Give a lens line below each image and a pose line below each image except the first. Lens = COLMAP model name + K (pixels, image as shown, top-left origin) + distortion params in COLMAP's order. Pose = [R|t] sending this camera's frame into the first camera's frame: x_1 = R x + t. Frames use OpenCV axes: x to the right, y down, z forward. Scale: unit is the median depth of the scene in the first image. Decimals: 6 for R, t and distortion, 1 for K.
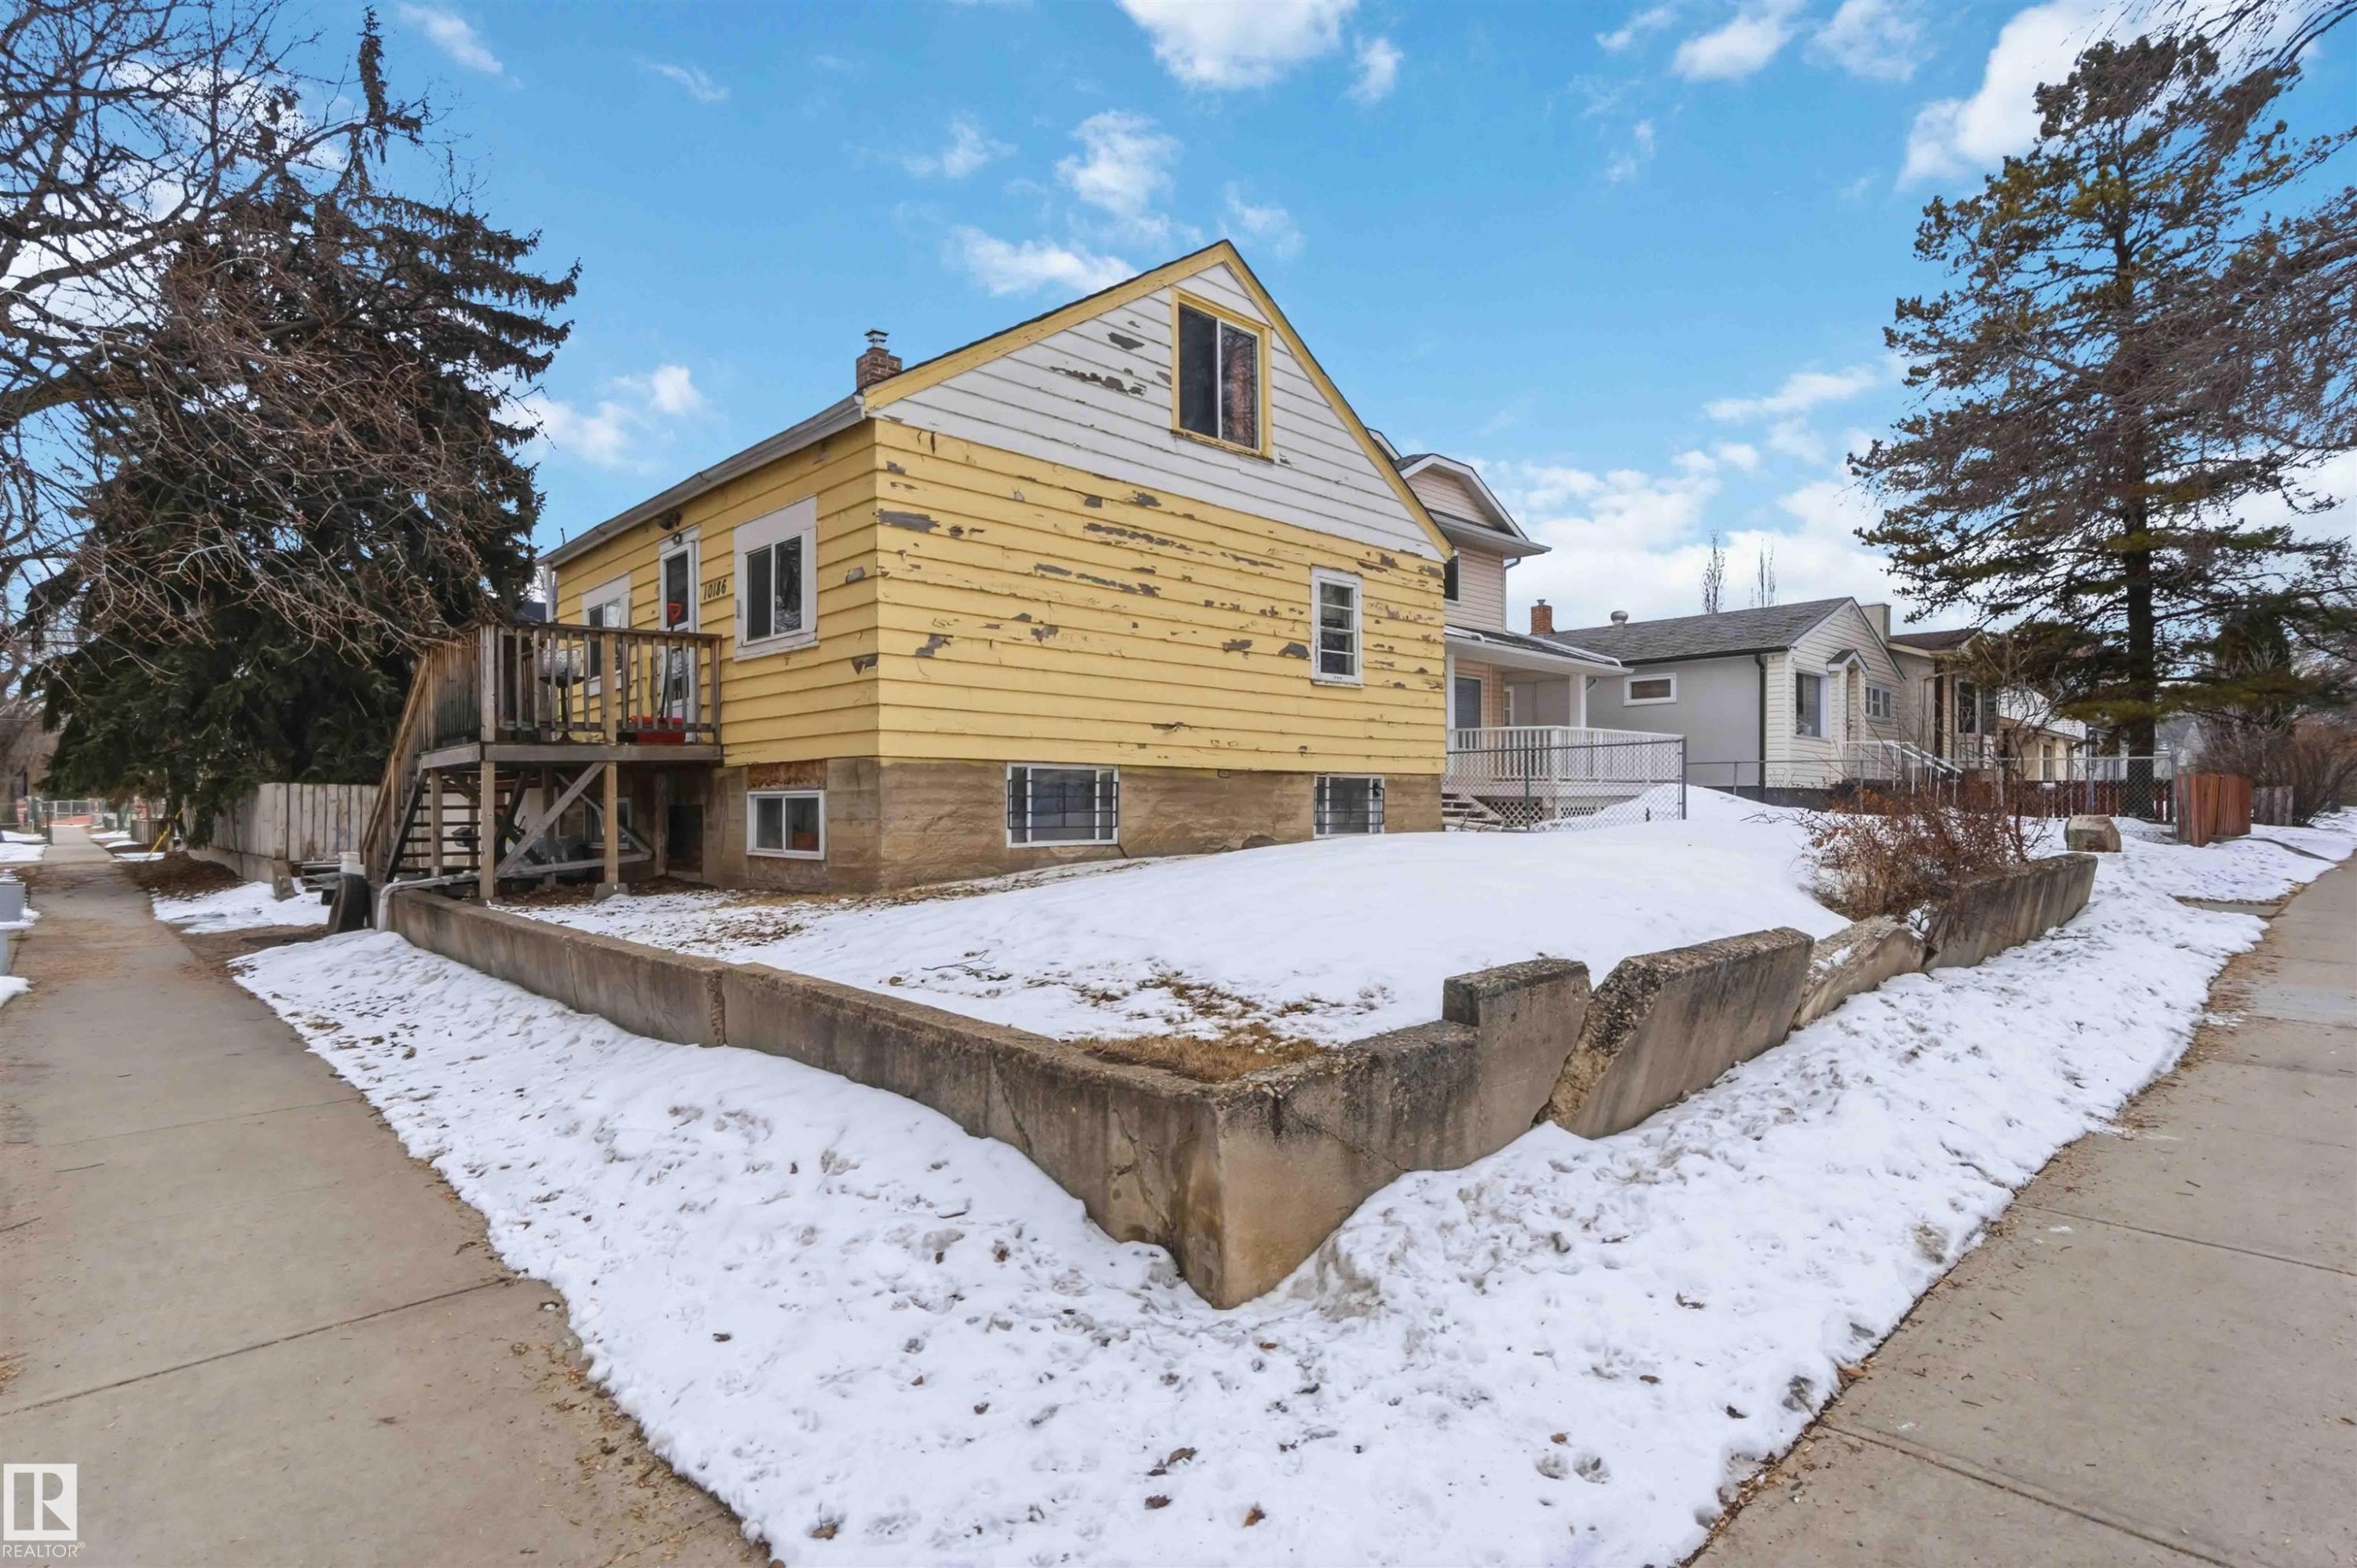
lens RADIAL K [[1149.5, 0, 1178.9], [0, 1149.5, 804.8], [0, 0, 1]] dist [-0.003692, -0.000941]
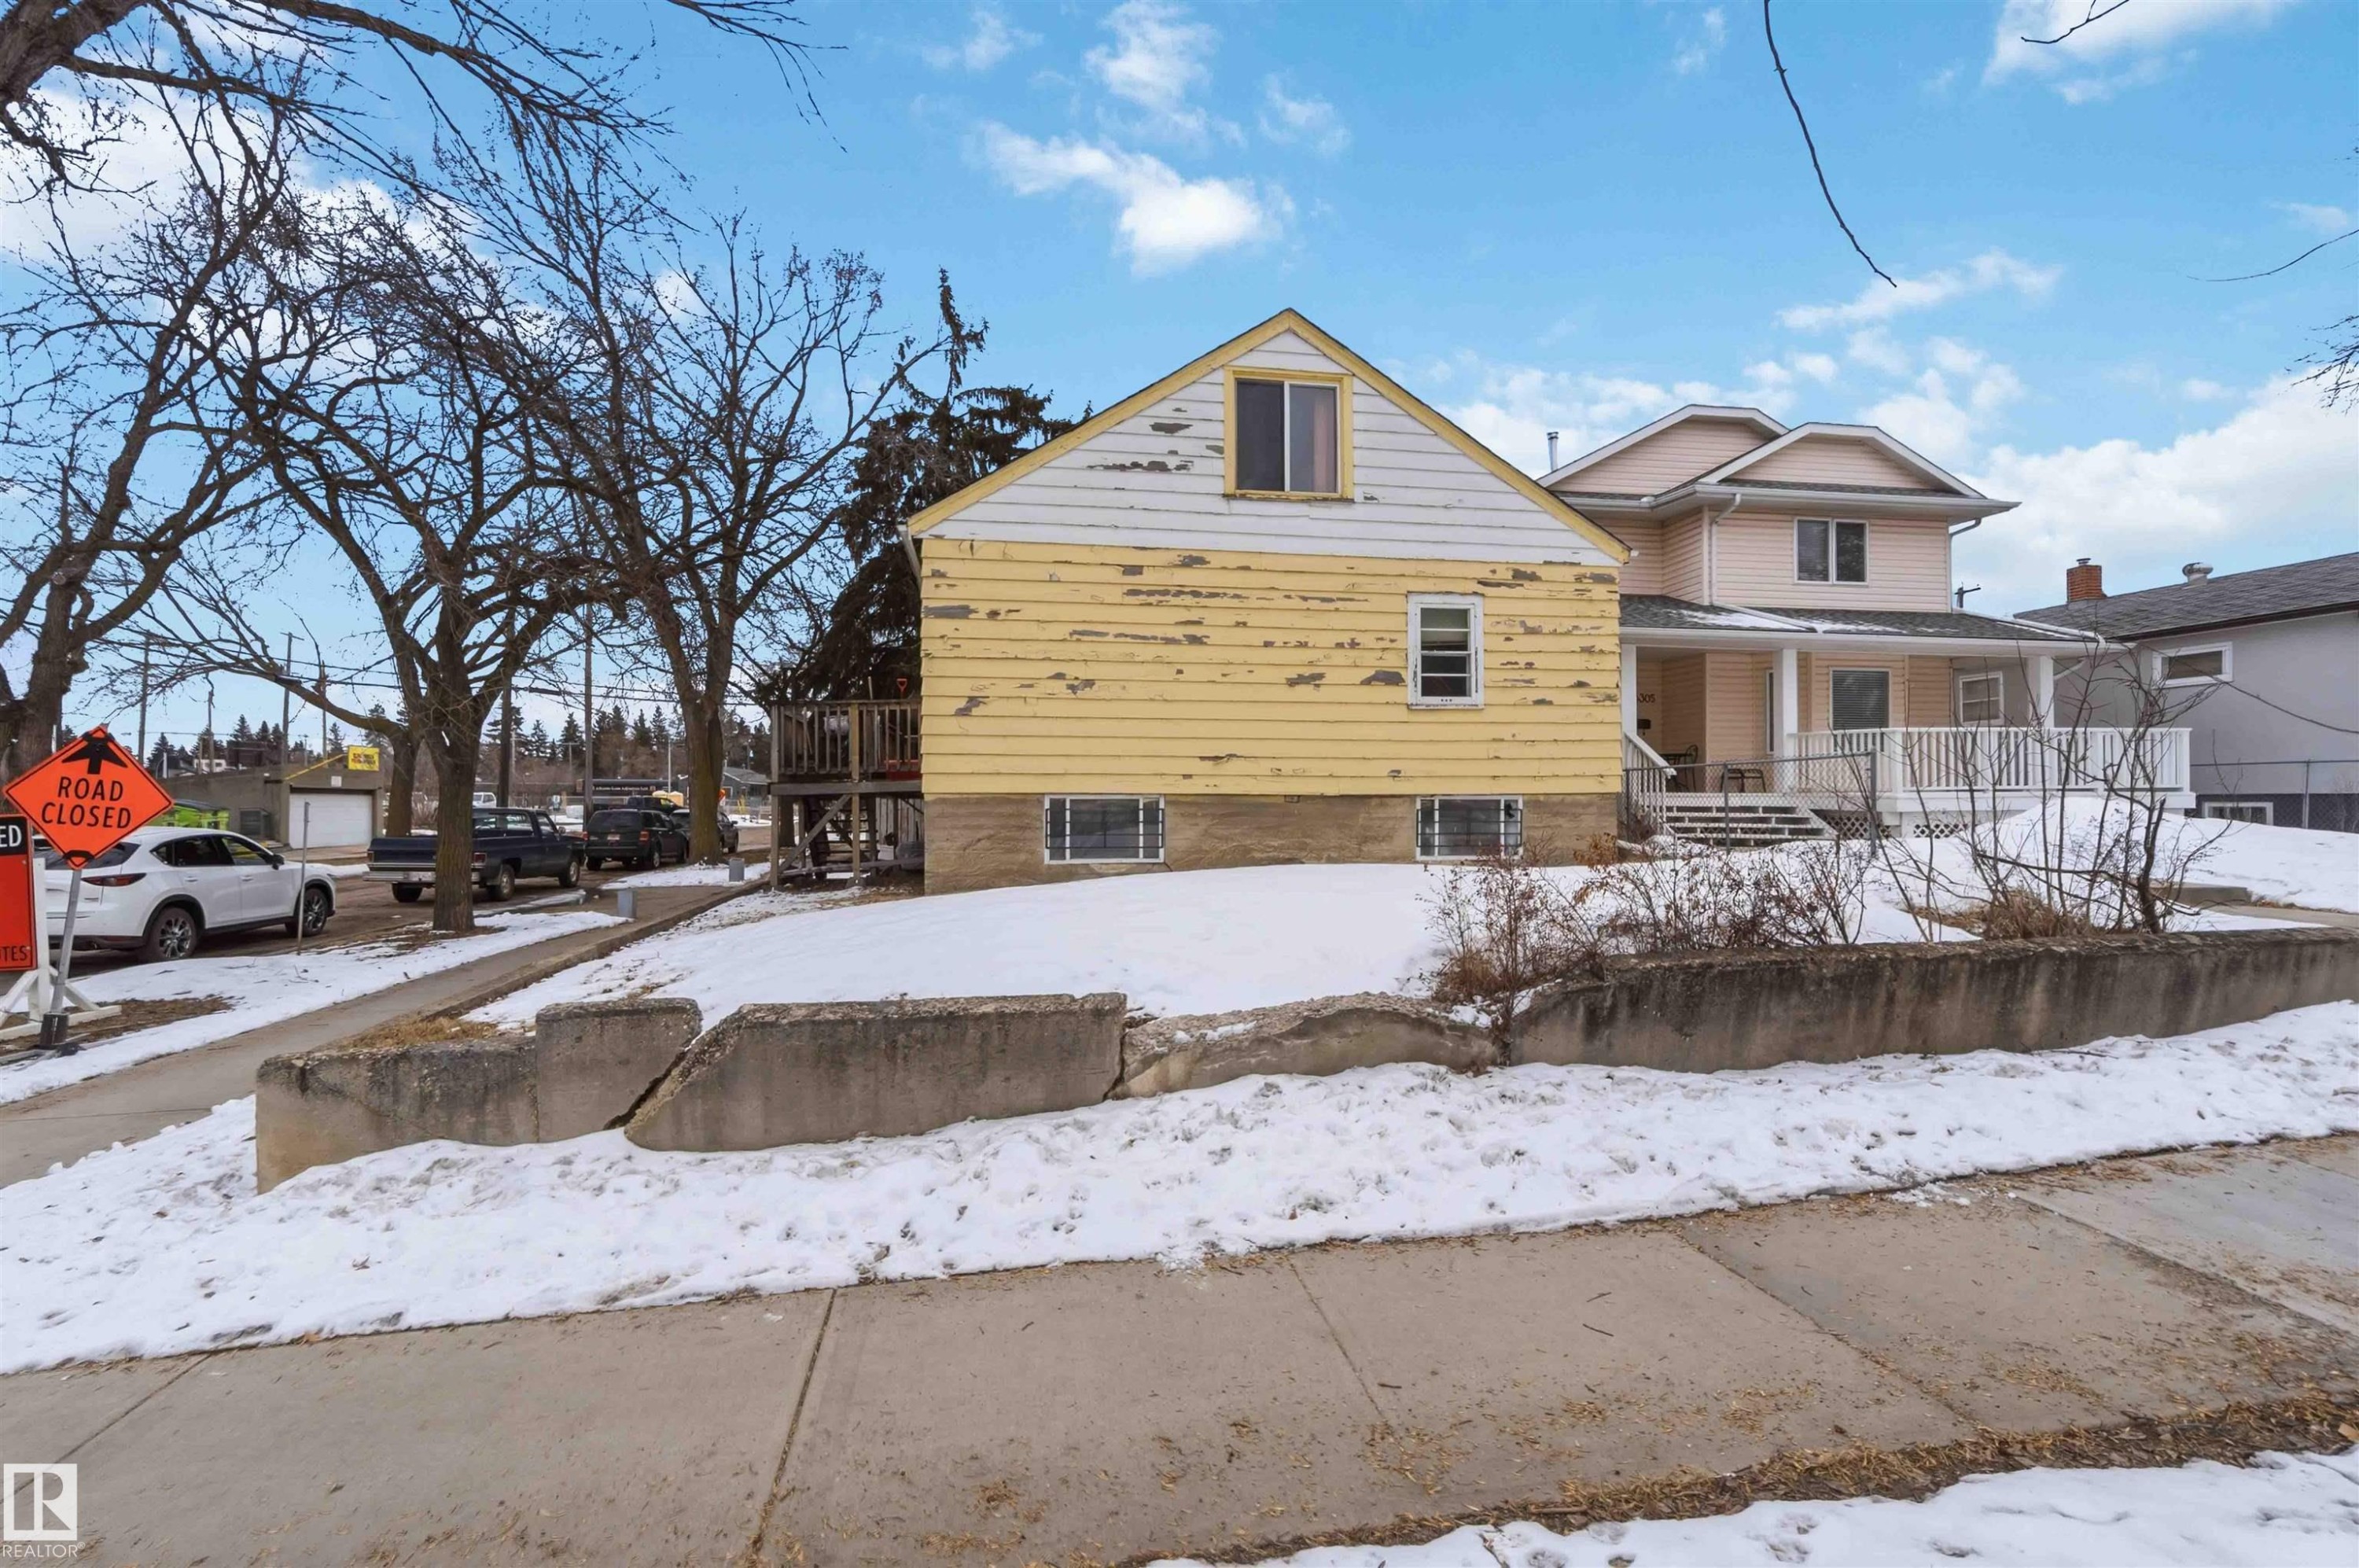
lens RADIAL K [[1029.0, 0, 1179.5], [0, 1029.0, 784.0], [0, 0, 1]] dist [-0.005349, -0.000227]
pose [[0.834108, -0.008330, -0.551538, 0.508164], [0.000630, 0.999900, -0.014148, -0.028691], [0.551600, 0.011453, 0.834030, 0.140720]]
